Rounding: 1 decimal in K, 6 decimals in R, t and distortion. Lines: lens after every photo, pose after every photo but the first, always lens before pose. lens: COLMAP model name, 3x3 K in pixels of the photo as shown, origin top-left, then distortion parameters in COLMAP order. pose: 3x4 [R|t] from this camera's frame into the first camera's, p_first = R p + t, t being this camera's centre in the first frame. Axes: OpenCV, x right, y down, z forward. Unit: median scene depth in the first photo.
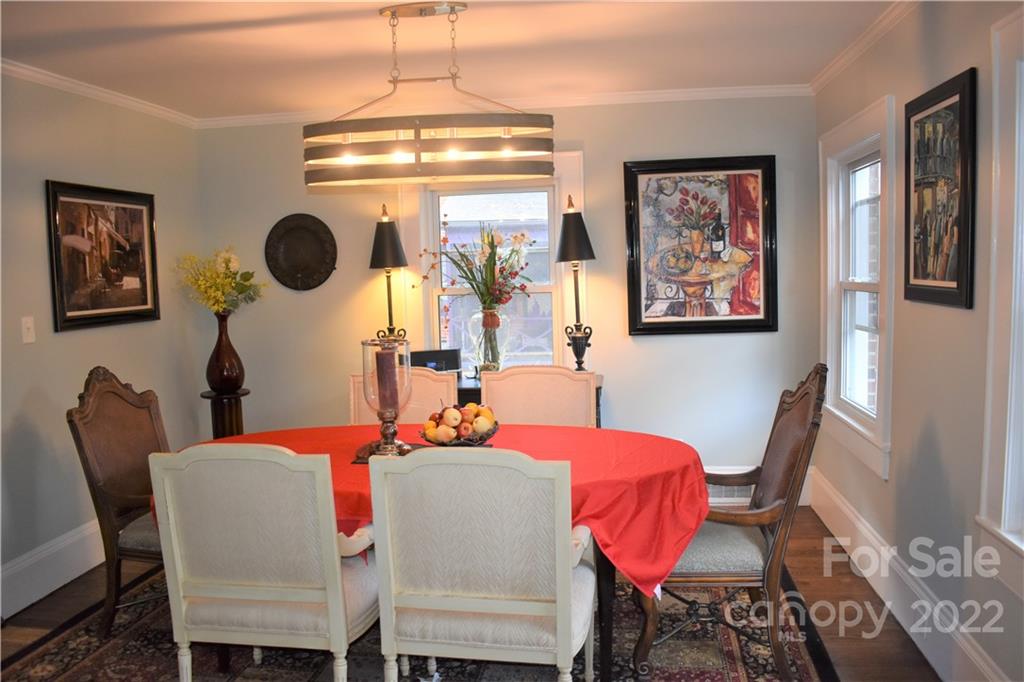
lens RADIAL K [[802.2, 0, 517.5], [0, 802.2, 340.3], [0, 0, 1]] dist [-0.088865, 0.006157]
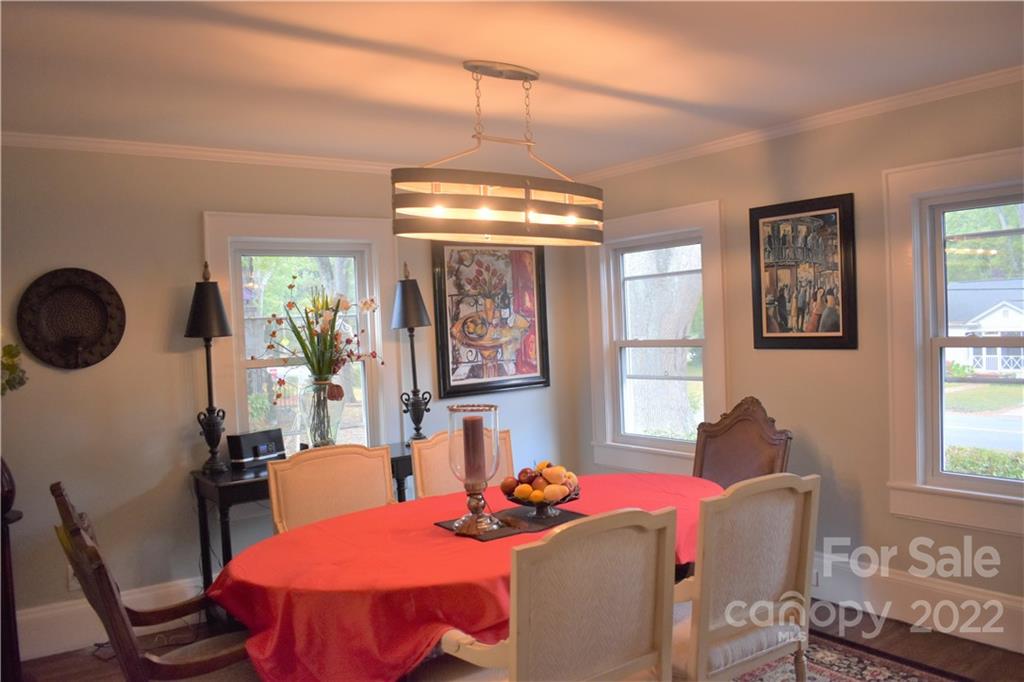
lens RADIAL K [[802.2, 0, 515.4], [0, 802.2, 341.3], [0, 0, 1]] dist [-0.088865, 0.006157]
pose [[0.718357, -0.015751, 0.695496, -0.520526], [0.082783, 0.994575, -0.062980, -0.007151], [-0.690732, 0.102818, 0.715764, 0.189809]]
